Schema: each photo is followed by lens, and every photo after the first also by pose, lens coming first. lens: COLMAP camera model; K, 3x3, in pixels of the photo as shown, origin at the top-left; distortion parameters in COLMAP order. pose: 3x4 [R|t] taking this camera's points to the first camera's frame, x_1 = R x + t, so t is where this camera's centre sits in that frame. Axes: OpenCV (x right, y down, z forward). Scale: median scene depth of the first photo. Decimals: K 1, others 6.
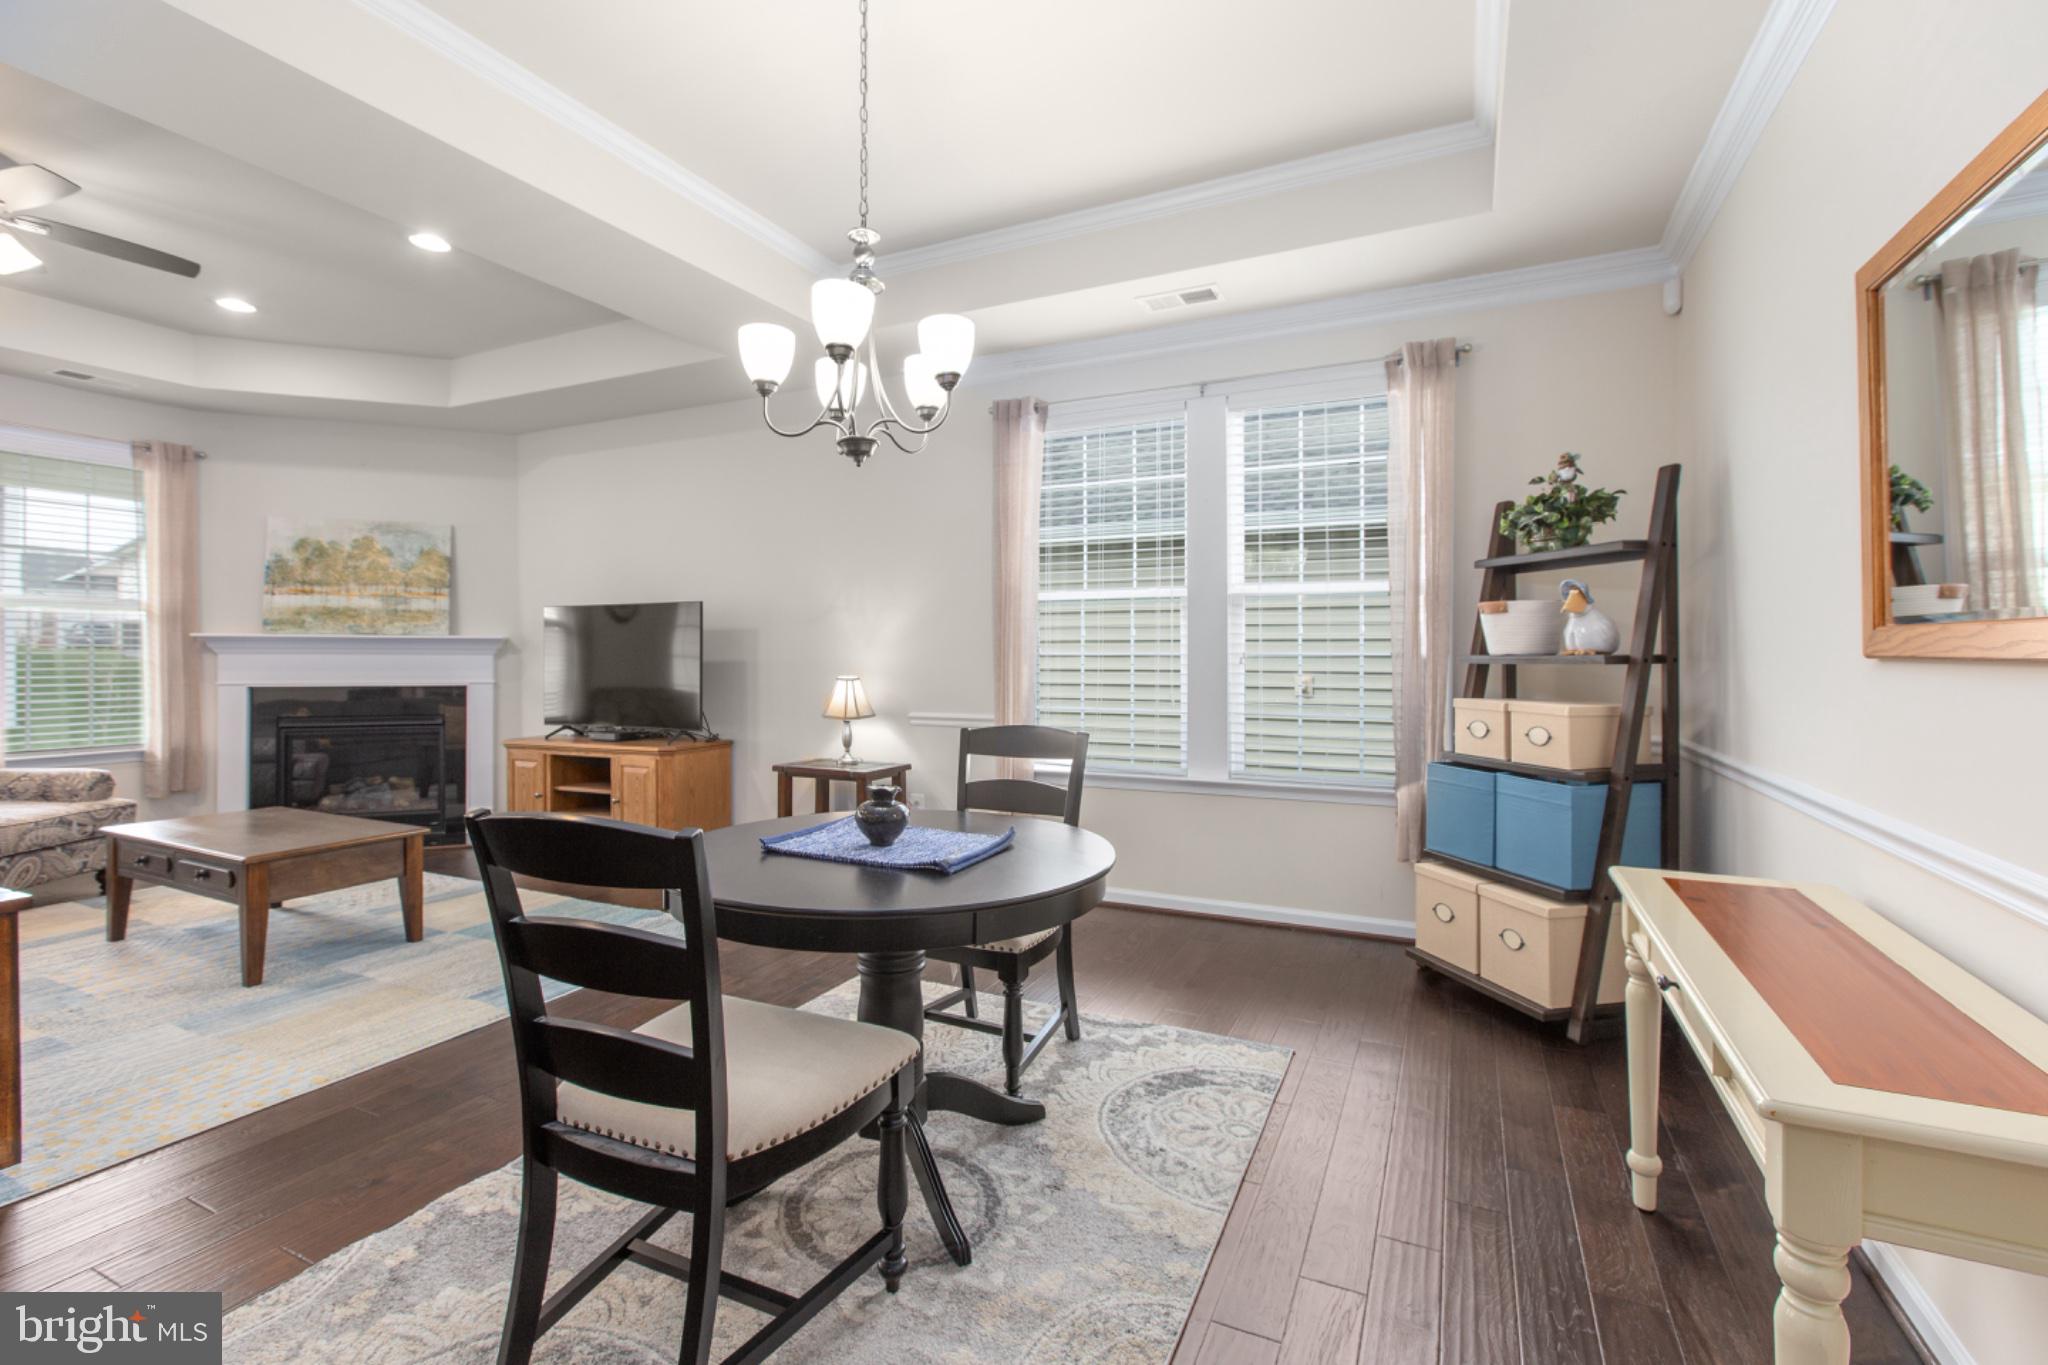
lens RADIAL K [[909.9, 0, 1021.1], [0, 909.9, 662.0], [0, 0, 1]] dist [0.005462, -0.001973]
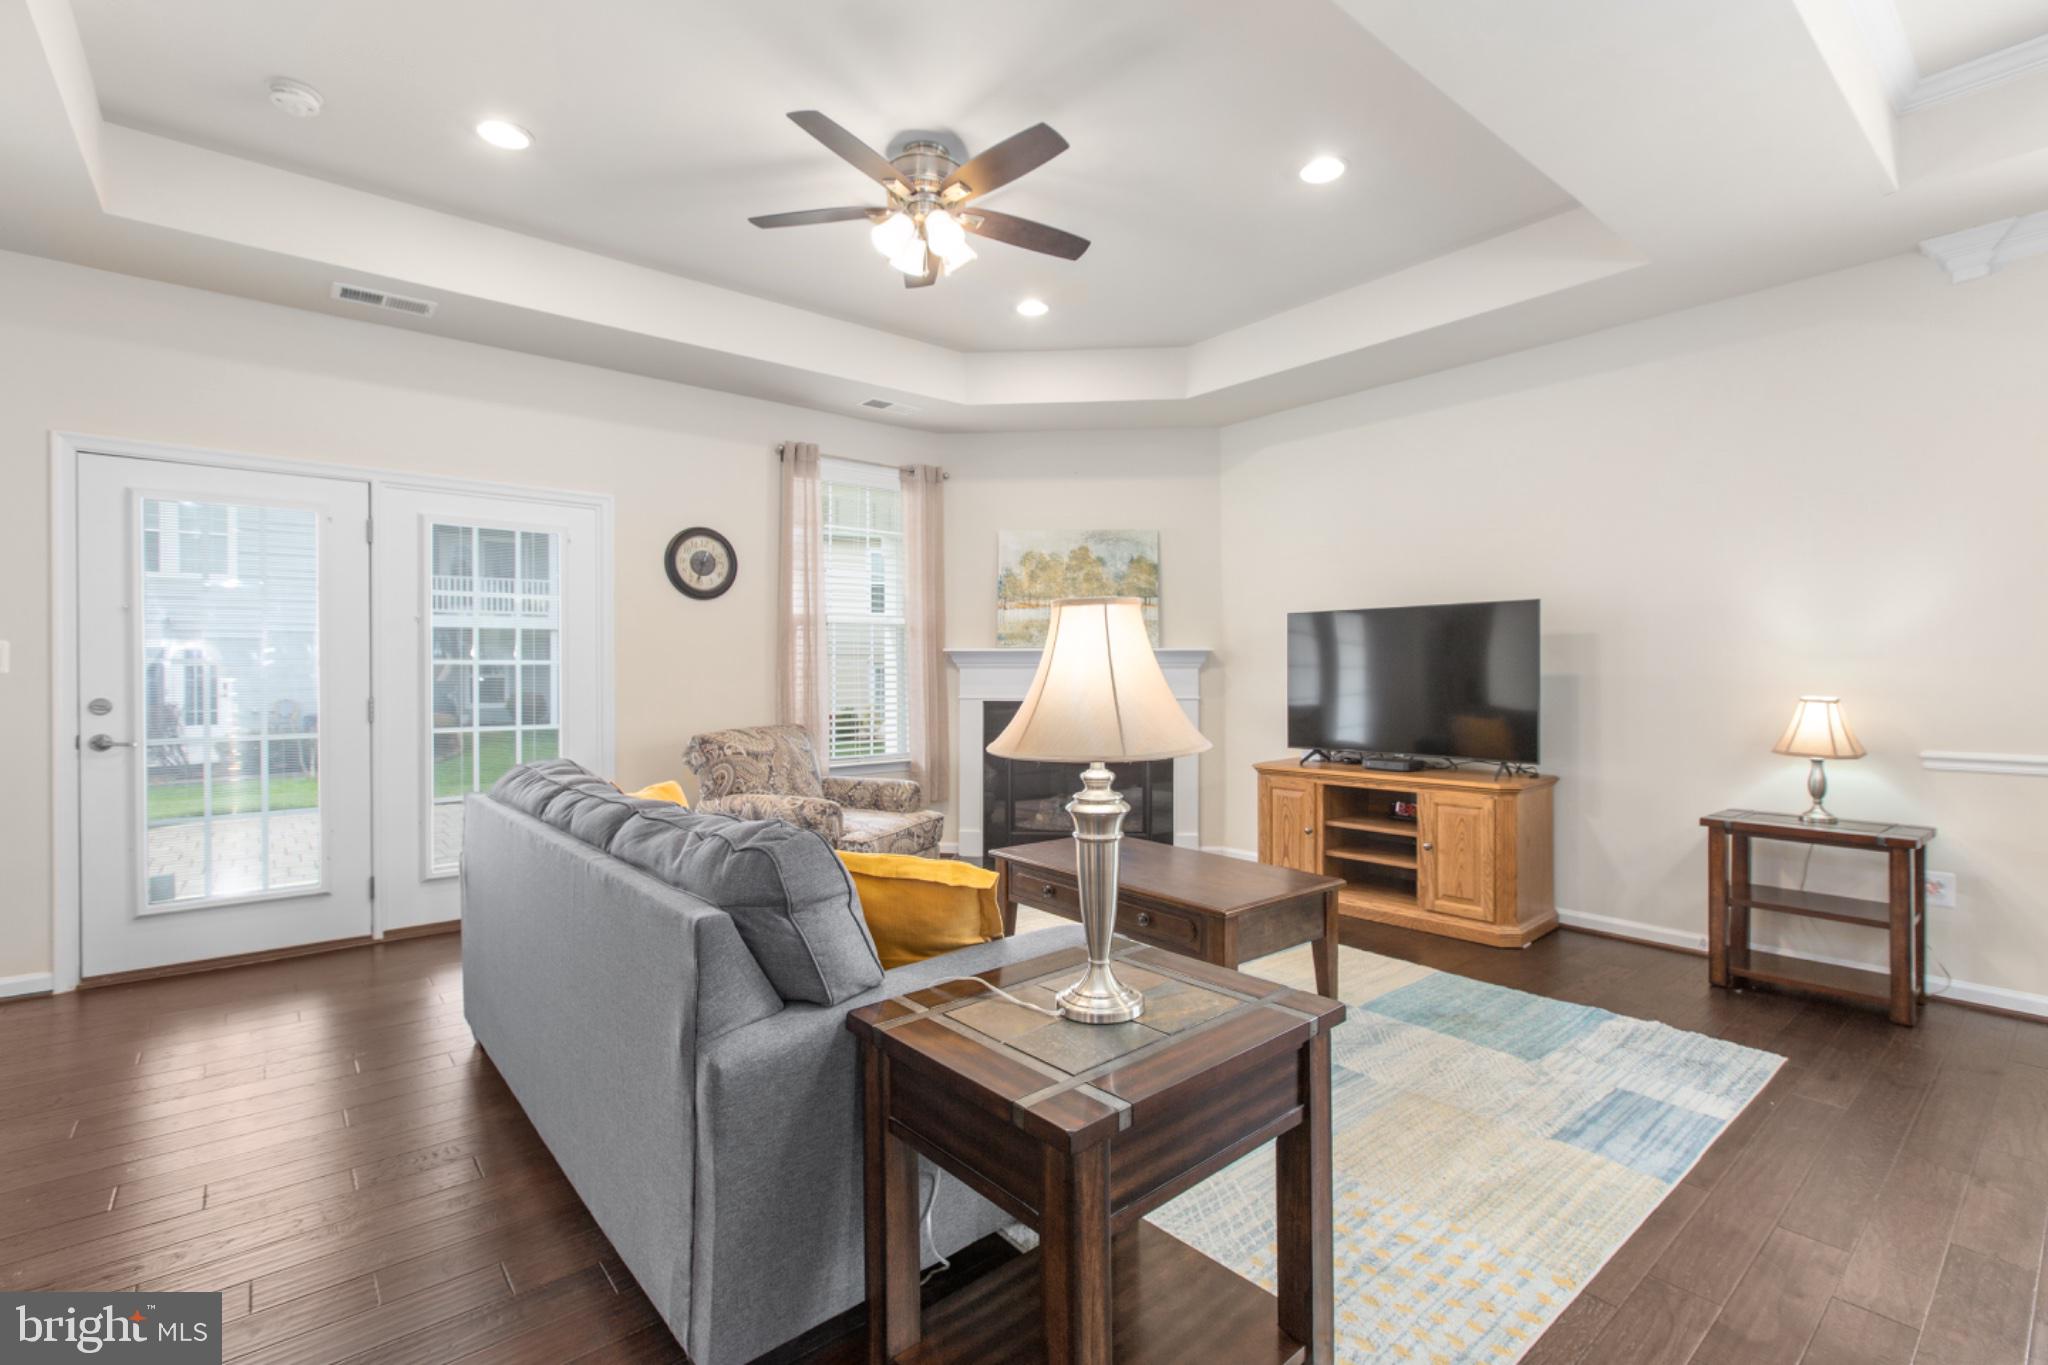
lens RADIAL K [[920.3, 0, 1024.0], [0, 920.3, 682.5], [0, 0, 1]] dist [-0.001622, -0.000134]
pose [[0.910411, 0.002423, -0.413698, -0.395826], [0.001065, 0.999966, 0.008199, -0.001706], [0.413703, -0.007905, 0.910377, 0.090260]]
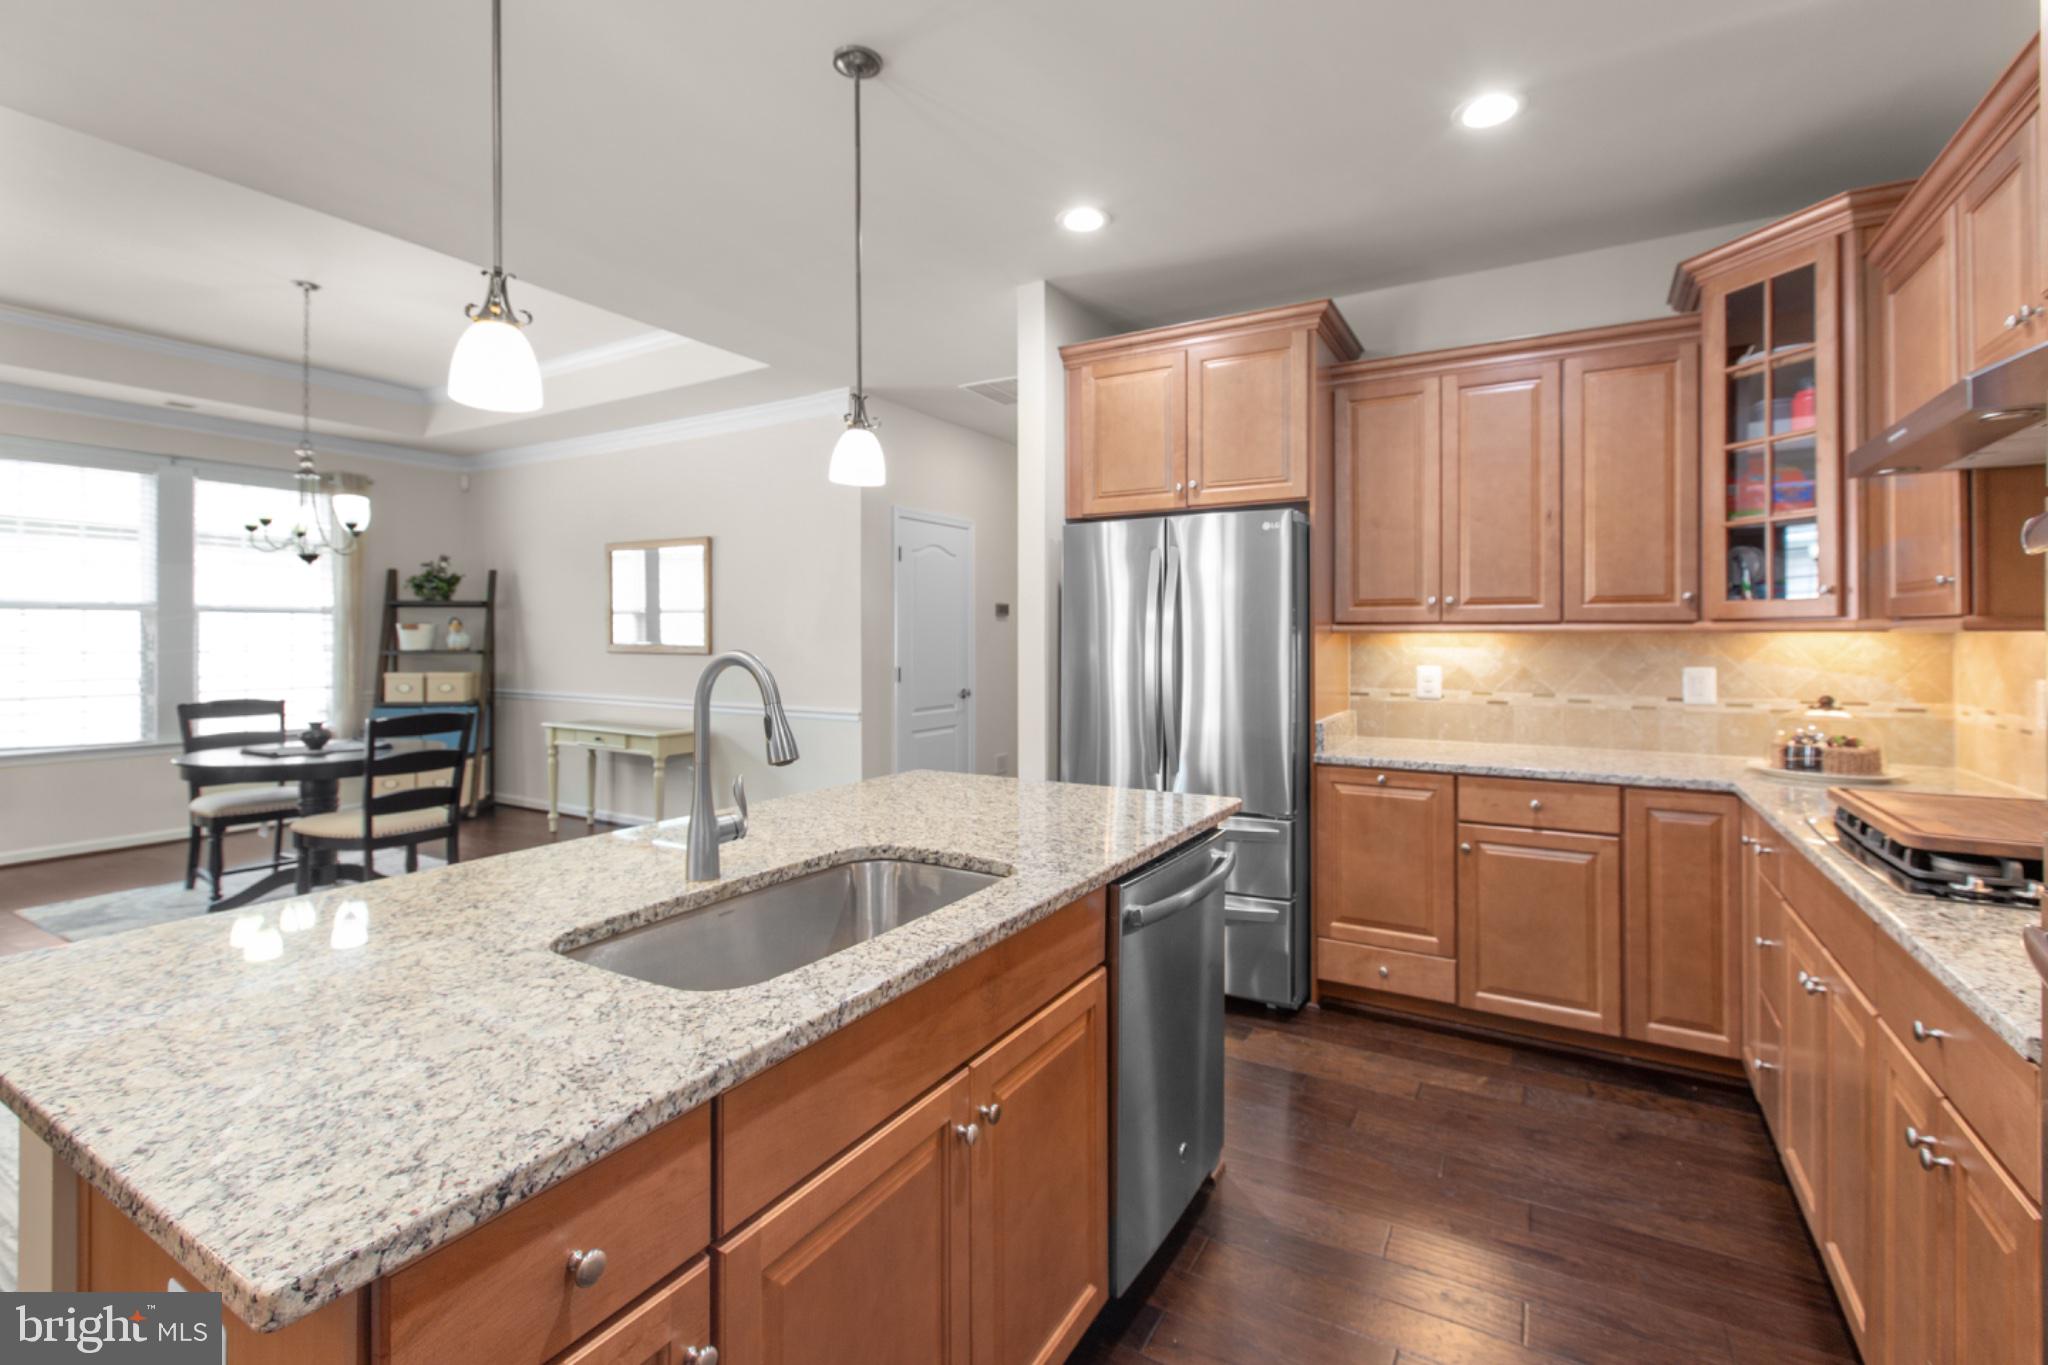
lens RADIAL K [[919.1, 0, 1019.3], [0, 919.1, 633.3], [0, 0, 1]] dist [0.001257, 0.000417]
pose [[0.083497, 0.001149, 0.996507, -0.813458], [0.005072, 0.999986, -0.001578, -0.020872], [-0.996495, 0.005186, 0.083490, -0.293774]]
